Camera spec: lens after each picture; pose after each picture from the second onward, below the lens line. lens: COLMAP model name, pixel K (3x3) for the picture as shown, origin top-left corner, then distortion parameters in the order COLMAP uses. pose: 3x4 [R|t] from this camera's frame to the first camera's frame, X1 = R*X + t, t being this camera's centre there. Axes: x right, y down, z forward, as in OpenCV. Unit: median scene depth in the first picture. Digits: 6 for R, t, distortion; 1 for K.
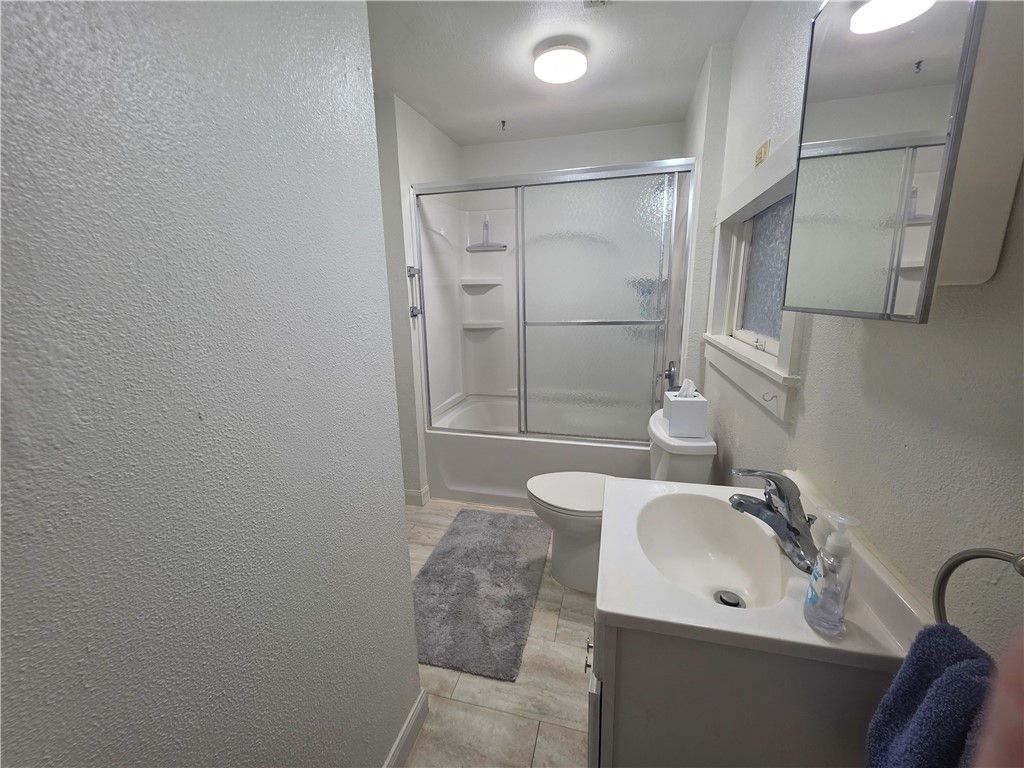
lens RADIAL K [[416.7, 0, 511.7], [0, 416.7, 387.2], [0, 0, 1]] dist [0.002701, 0.000296]
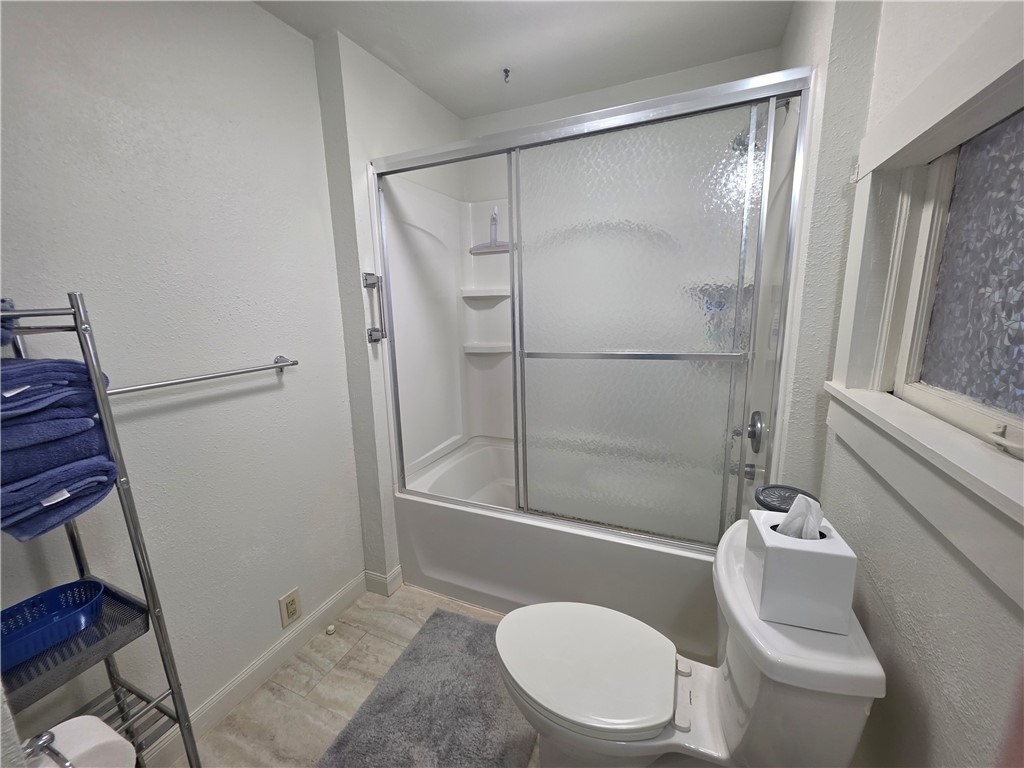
lens RADIAL K [[407.6, 0, 512.0], [0, 407.6, 384.0], [0, 0, 1]] dist [-0.000655, 0.000023]
pose [[0.987507, 0.021097, -0.156159, 0.116328], [-0.025188, 0.999388, -0.024261, -0.086002], [0.155551, 0.027891, 0.987434, 0.343821]]
